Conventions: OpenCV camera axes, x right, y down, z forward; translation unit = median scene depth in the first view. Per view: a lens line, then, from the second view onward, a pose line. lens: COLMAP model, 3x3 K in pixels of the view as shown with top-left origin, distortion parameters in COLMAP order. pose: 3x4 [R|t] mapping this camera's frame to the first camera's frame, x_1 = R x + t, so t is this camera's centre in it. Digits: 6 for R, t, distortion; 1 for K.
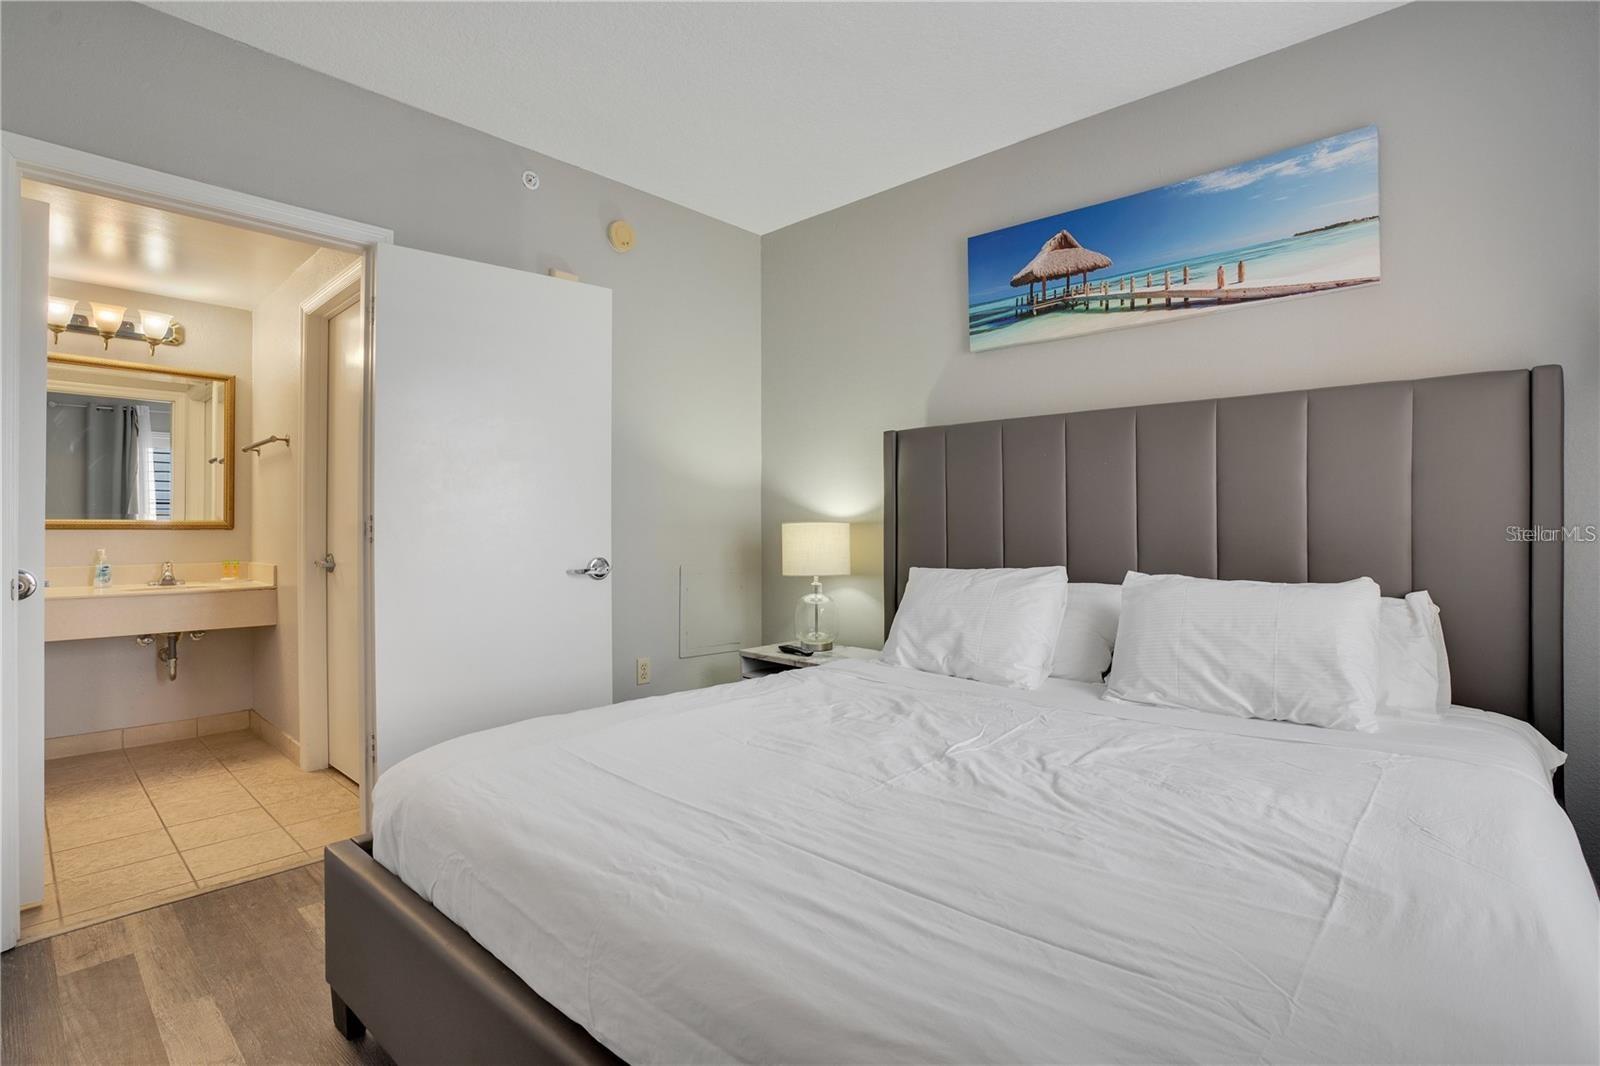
lens RADIAL K [[760.1, 0, 789.8], [0, 760.1, 535.9], [0, 0, 1]] dist [-0.055487, 0.018533]
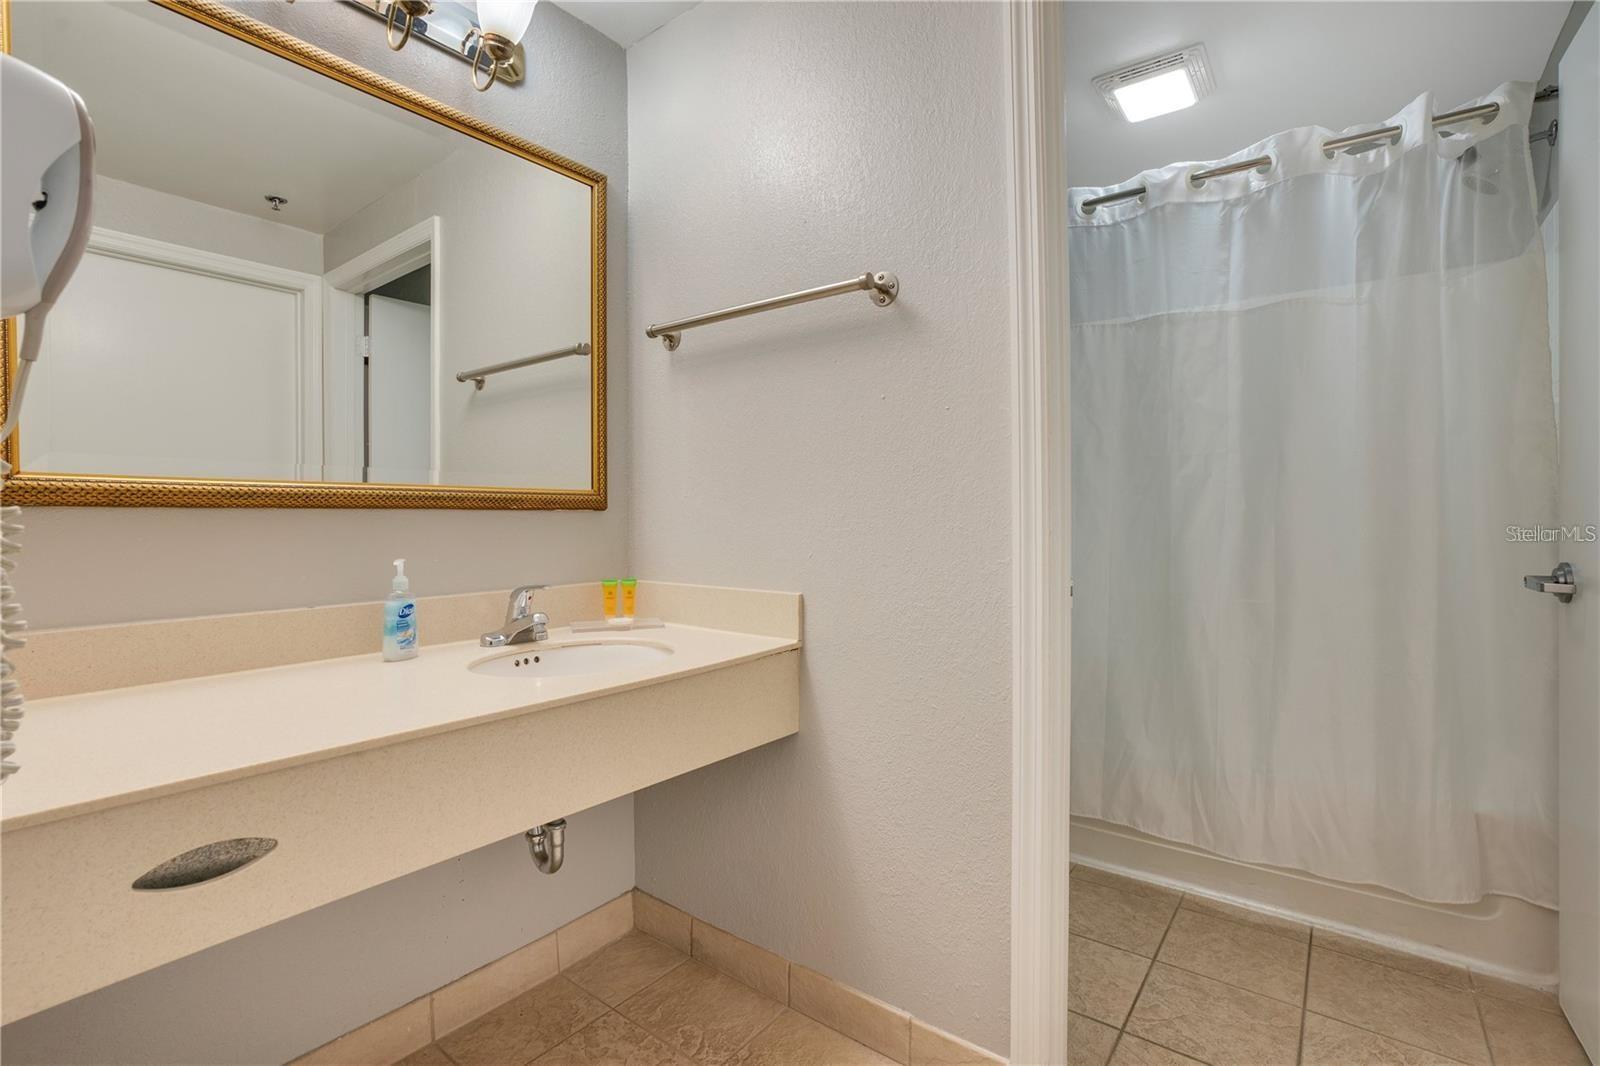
lens RADIAL K [[760.1, 0, 793.5], [0, 760.1, 537.2], [0, 0, 1]] dist [-0.055487, 0.018533]
pose [[0.999550, -0.007084, 0.029133, -0.710272], [0.006547, 0.999808, 0.018488, 0.000371], [-0.029258, -0.018289, 0.999405, 0.578719]]
